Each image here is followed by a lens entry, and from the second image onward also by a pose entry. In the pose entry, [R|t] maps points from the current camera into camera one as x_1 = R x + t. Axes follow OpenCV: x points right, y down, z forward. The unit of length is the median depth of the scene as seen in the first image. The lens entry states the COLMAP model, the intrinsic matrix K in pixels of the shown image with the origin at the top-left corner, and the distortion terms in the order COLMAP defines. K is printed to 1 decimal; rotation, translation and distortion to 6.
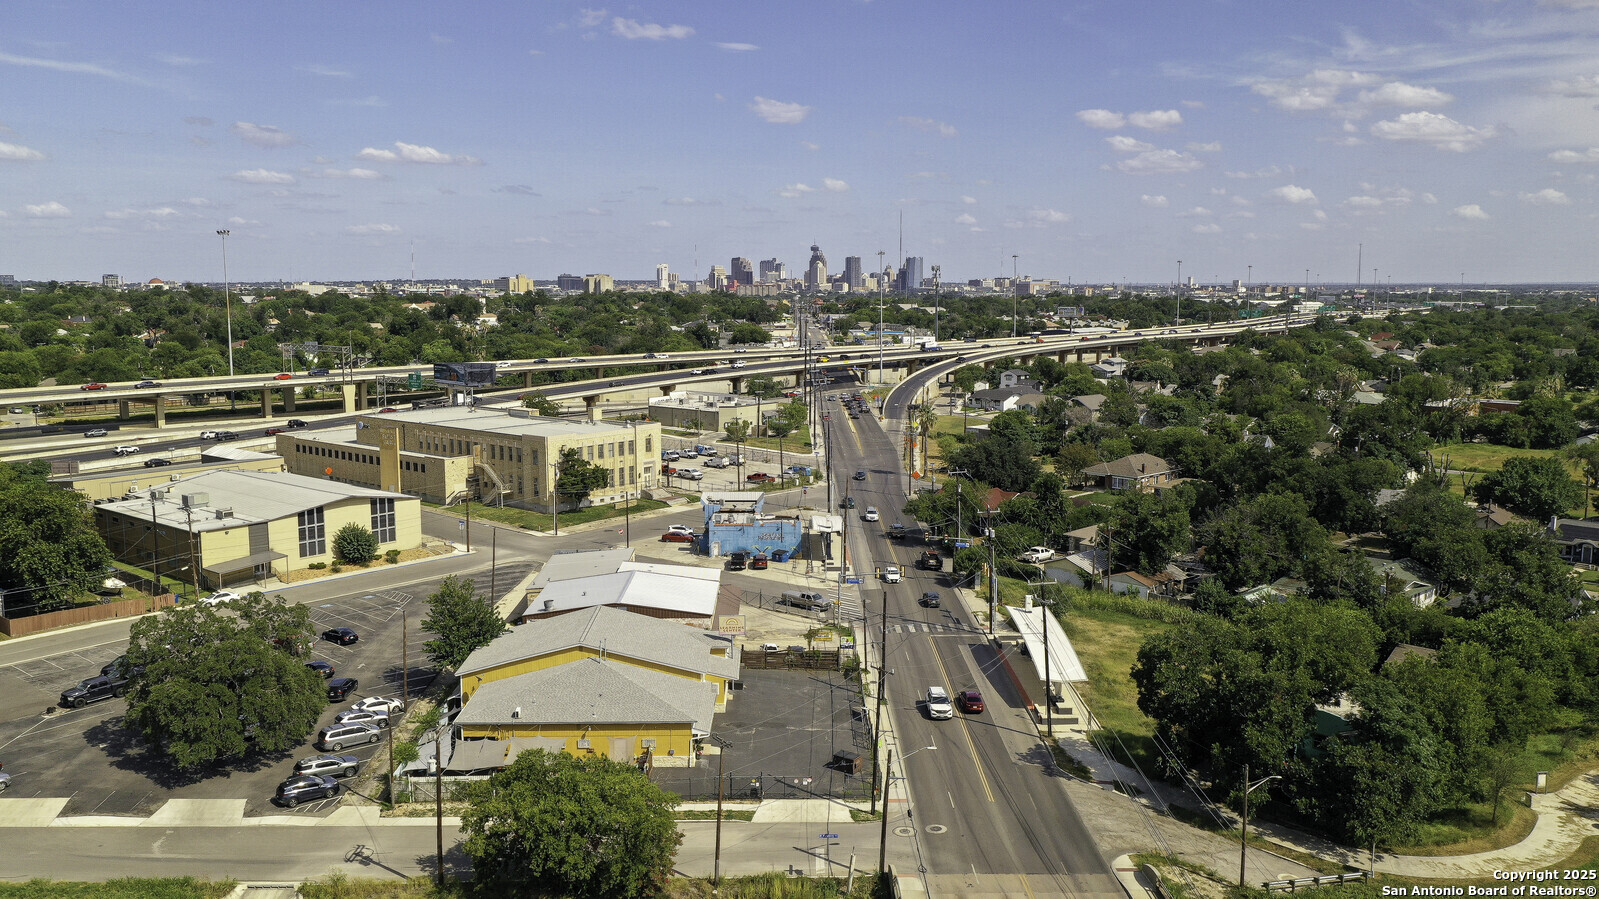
lens RADIAL K [[1294.7, 0, 799.5], [0, 1294.7, 449.5], [0, 0, 1]] dist [0.010801, 0.002444]
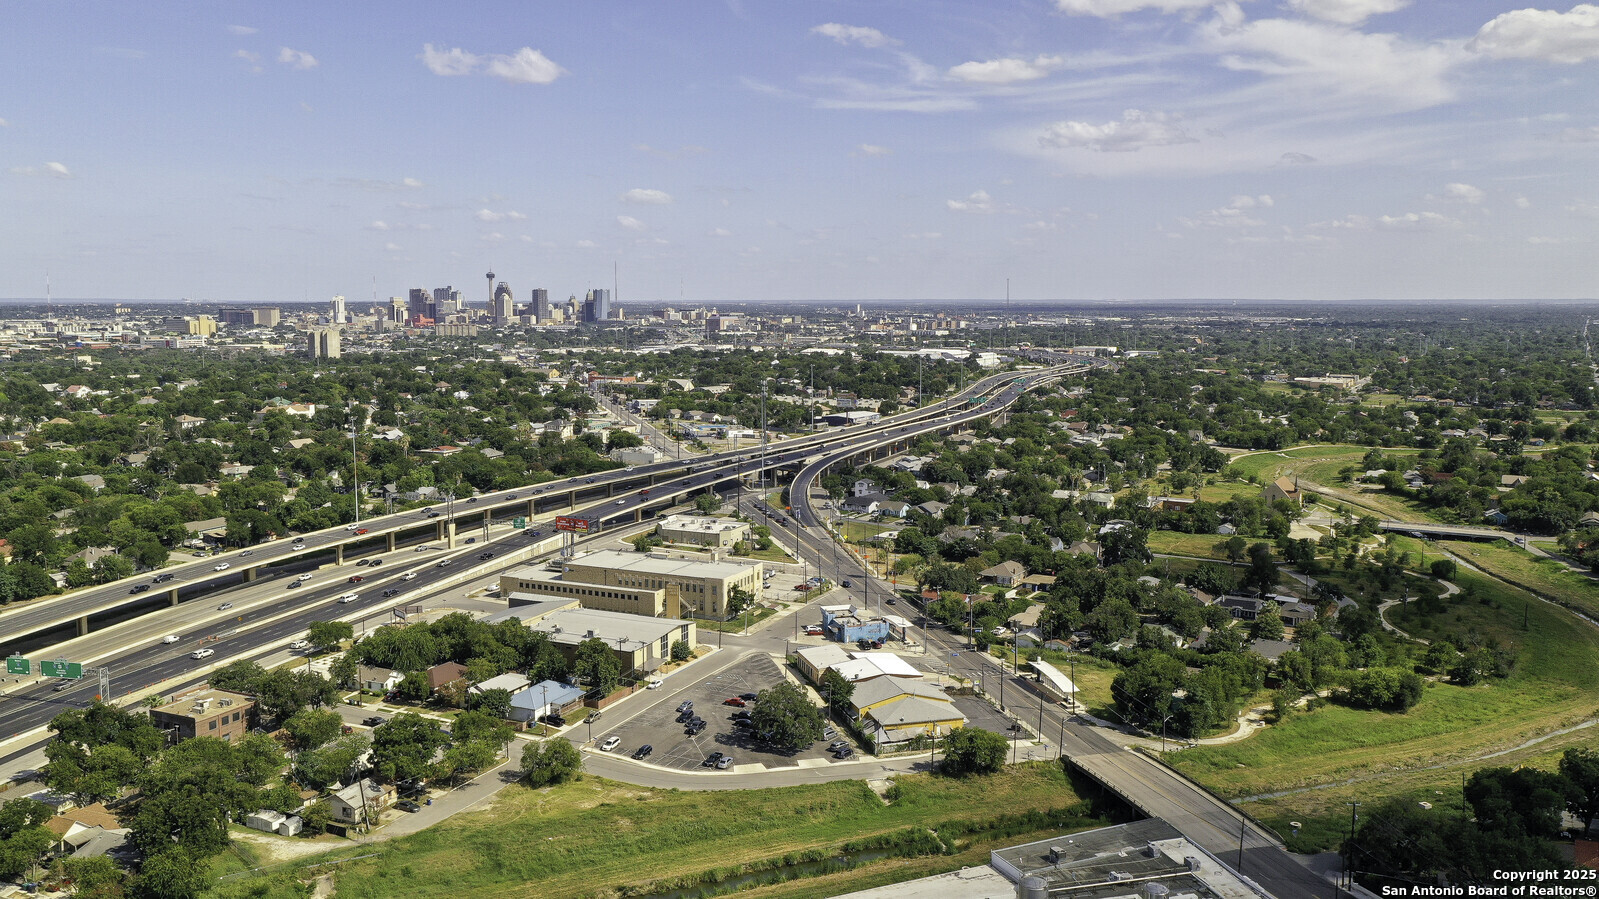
lens RADIAL K [[1384.3, 0, 799.5], [0, 1384.3, 449.5], [0, 0, 1]] dist [-0.000576, -0.000175]
pose [[0.962924, -0.030533, 0.268041, -0.813796], [0.032182, 0.999480, -0.001762, -0.246066], [-0.267848, 0.010323, 0.963406, -1.179497]]
